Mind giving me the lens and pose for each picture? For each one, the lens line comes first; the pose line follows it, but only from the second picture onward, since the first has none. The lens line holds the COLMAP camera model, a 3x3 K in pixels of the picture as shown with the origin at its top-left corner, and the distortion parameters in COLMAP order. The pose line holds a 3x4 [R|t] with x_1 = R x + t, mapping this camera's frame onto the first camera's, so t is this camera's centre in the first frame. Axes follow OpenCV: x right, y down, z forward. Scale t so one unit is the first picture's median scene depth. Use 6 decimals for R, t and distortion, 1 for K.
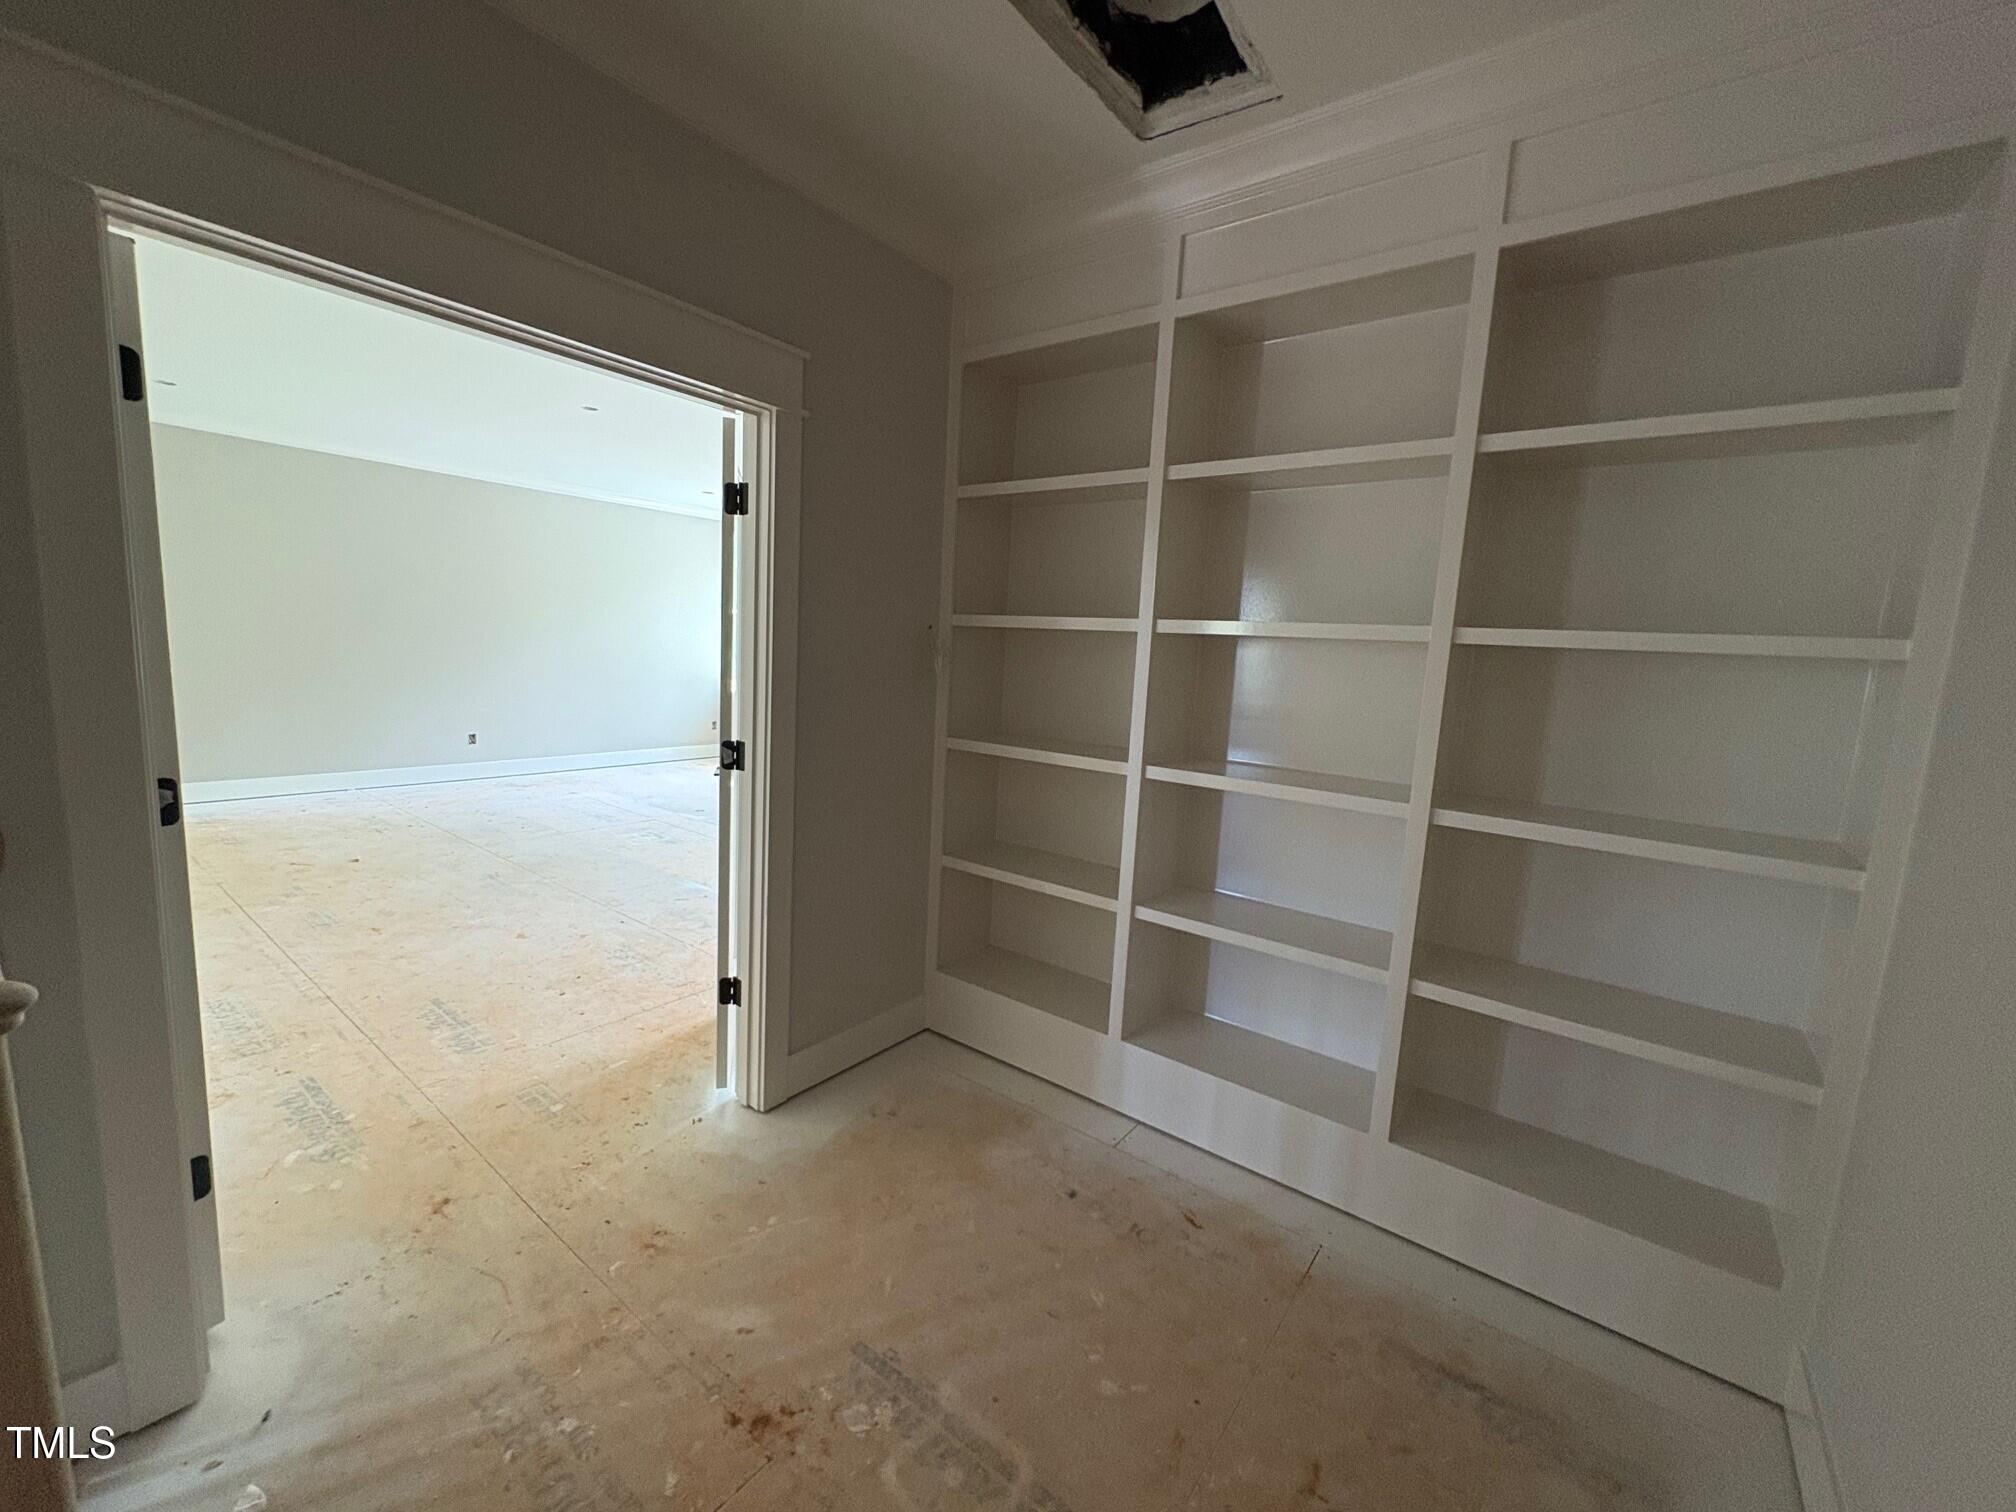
lens RADIAL K [[818.2, 0, 1002.5], [0, 818.2, 751.3], [0, 0, 1]] dist [0.000574, 0.000024]
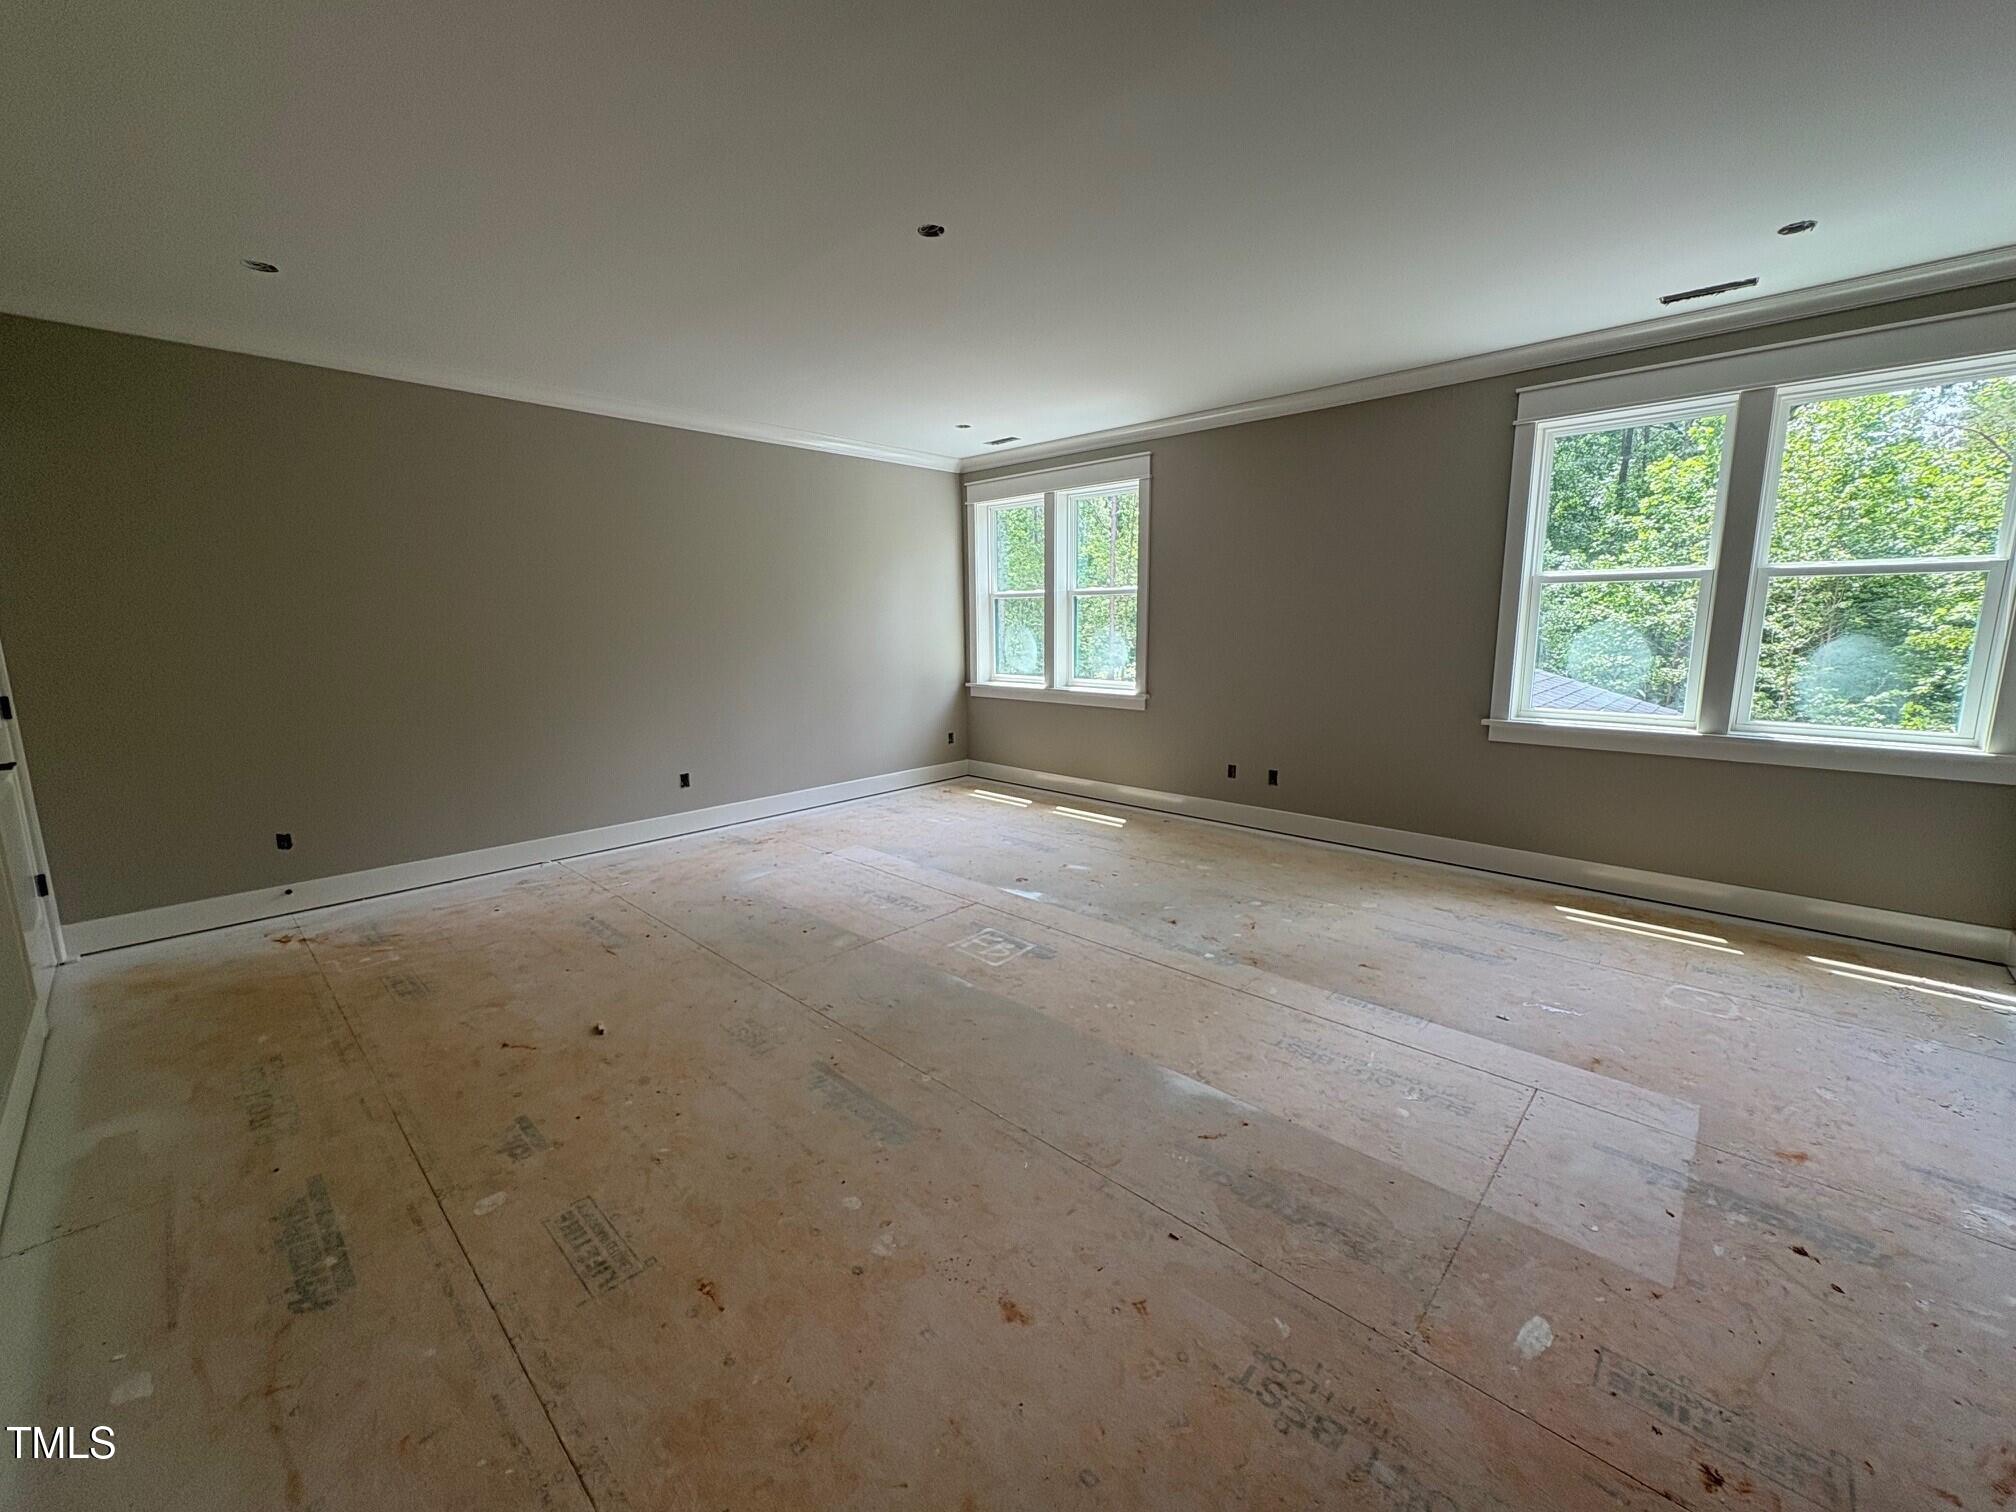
lens RADIAL K [[818.2, 0, 1010.0], [0, 818.2, 747.2], [0, 0, 1]] dist [0.000574, 0.000024]
pose [[0.992865, -0.051574, -0.107513, -0.417214], [0.055254, 0.997975, 0.031527, -0.082494], [0.105669, -0.037242, 0.993704, 0.443118]]
